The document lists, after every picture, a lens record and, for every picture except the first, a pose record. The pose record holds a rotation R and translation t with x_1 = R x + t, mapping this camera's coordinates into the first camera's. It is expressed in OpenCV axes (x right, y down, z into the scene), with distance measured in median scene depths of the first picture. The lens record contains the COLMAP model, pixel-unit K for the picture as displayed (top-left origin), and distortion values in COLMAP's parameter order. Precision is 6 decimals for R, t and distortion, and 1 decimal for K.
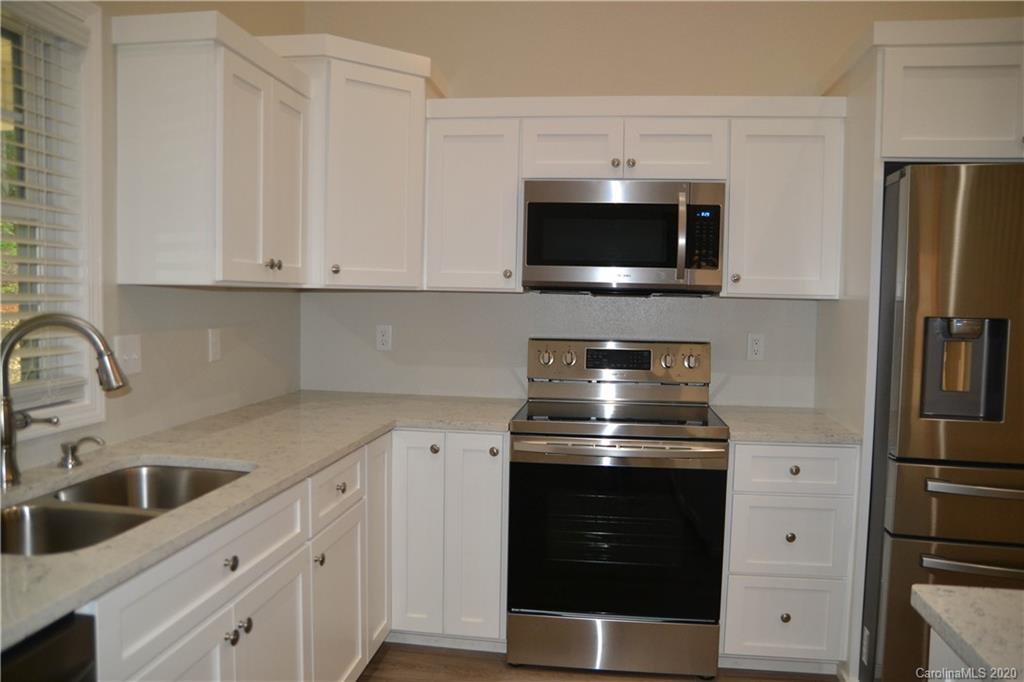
lens RADIAL K [[747.2, 0, 497.9], [0, 747.2, 336.9], [0, 0, 1]] dist [-0.099354, 0.055814]
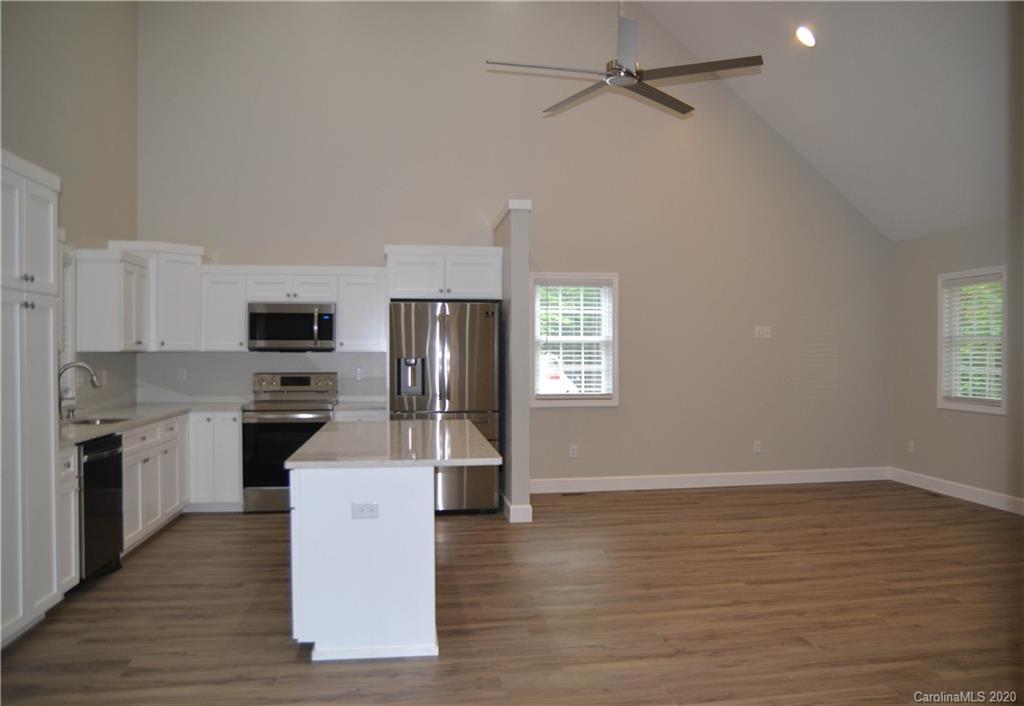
lens RADIAL K [[781.9, 0, 512.3], [0, 781.9, 360.6], [0, 0, 1]] dist [-0.108116, 0.037227]
pose [[0.958252, -0.020441, 0.285195, 0.144133], [0.032094, 0.998827, -0.036246, 0.084211], [-0.284120, 0.043886, 0.957784, -1.594565]]
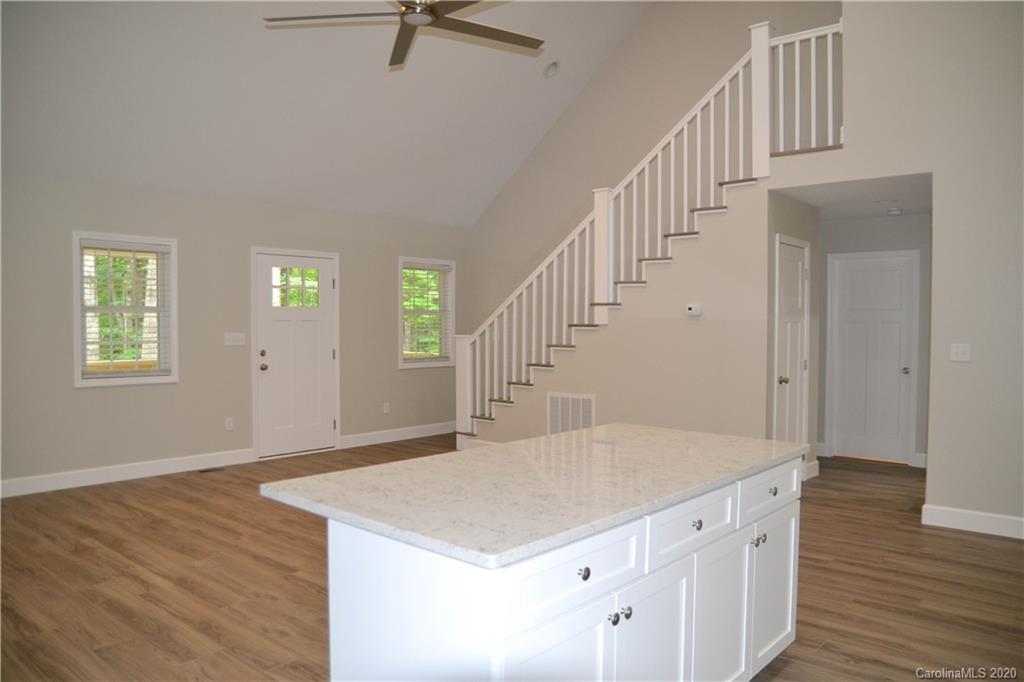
lens RADIAL K [[747.2, 0, 520.6], [0, 747.2, 362.8], [0, 0, 1]] dist [-0.099354, 0.055814]
pose [[-0.843840, -0.053517, 0.533919, -0.072838], [0.010417, 0.993193, 0.116016, -0.071518], [-0.536493, 0.103461, -0.837539, 0.906077]]
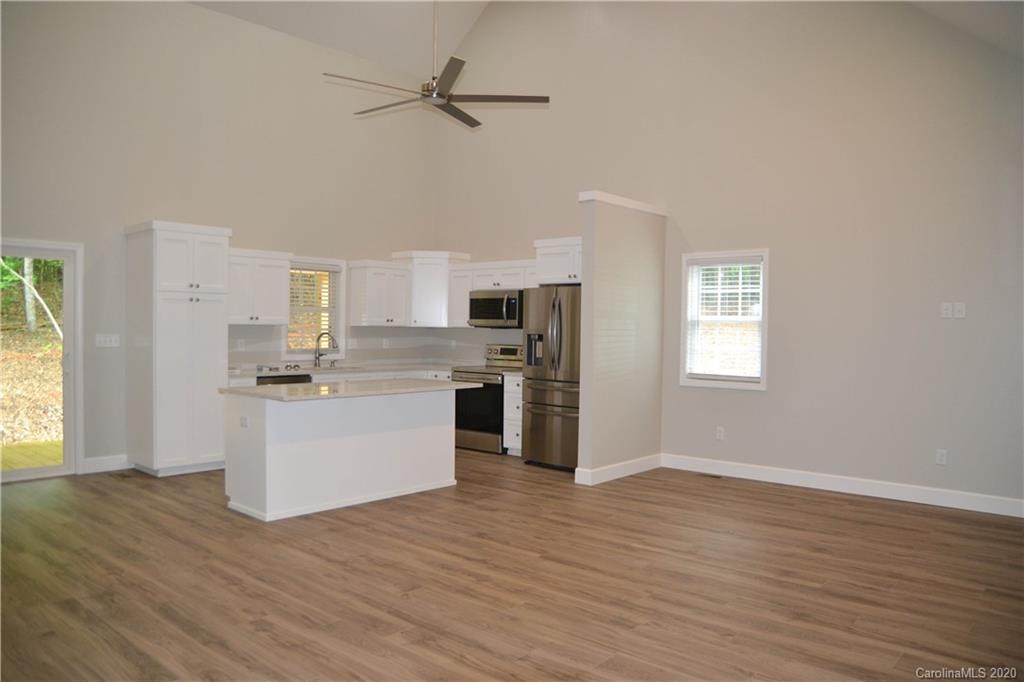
lens RADIAL K [[747.2, 0, 501.3], [0, 747.2, 346.0], [0, 0, 1]] dist [-0.099354, 0.055814]
pose [[0.828139, 0.008508, -0.560459, 1.991810], [-0.030586, 0.999081, -0.030028, 0.109377], [0.559688, 0.042010, 0.827638, -1.556367]]
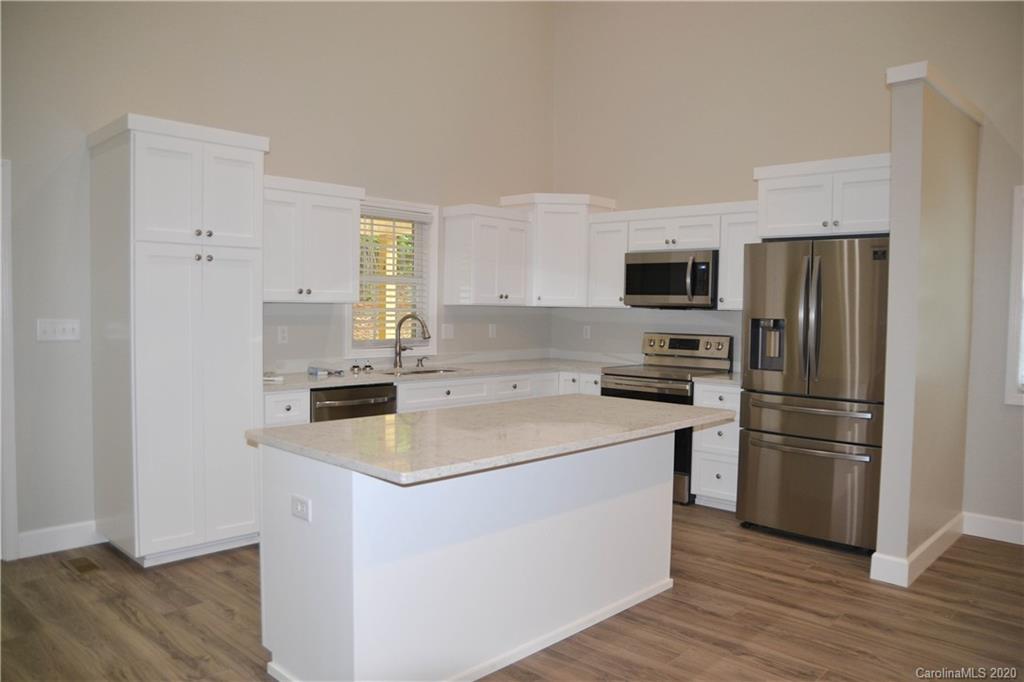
lens RADIAL K [[747.2, 0, 511.9], [0, 747.2, 343.8], [0, 0, 1]] dist [-0.099354, 0.055814]
pose [[0.813639, 0.022960, -0.580917, 1.035960], [-0.033041, 0.999431, -0.006776, 0.065330], [0.580431, 0.024707, 0.813934, -0.882327]]
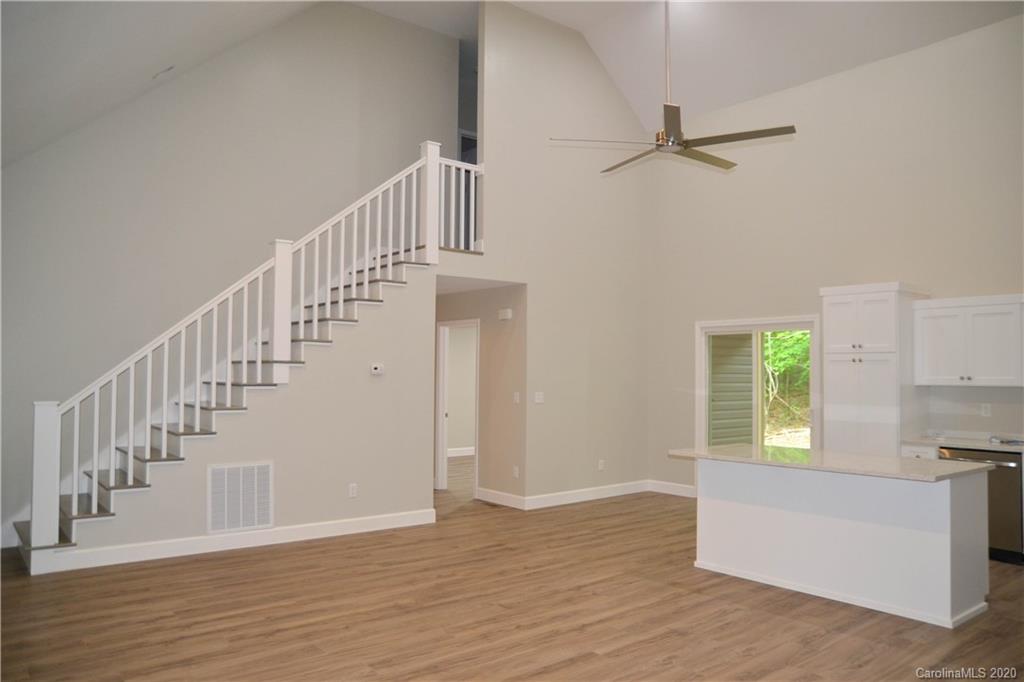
lens RADIAL K [[747.2, 0, 519.7], [0, 747.2, 348.9], [0, 0, 1]] dist [-0.099354, 0.055814]
pose [[-0.672276, -0.047765, -0.738758, 2.314403], [-0.061283, 0.998082, -0.008764, -0.038642], [0.737760, 0.039381, -0.673913, 0.757551]]
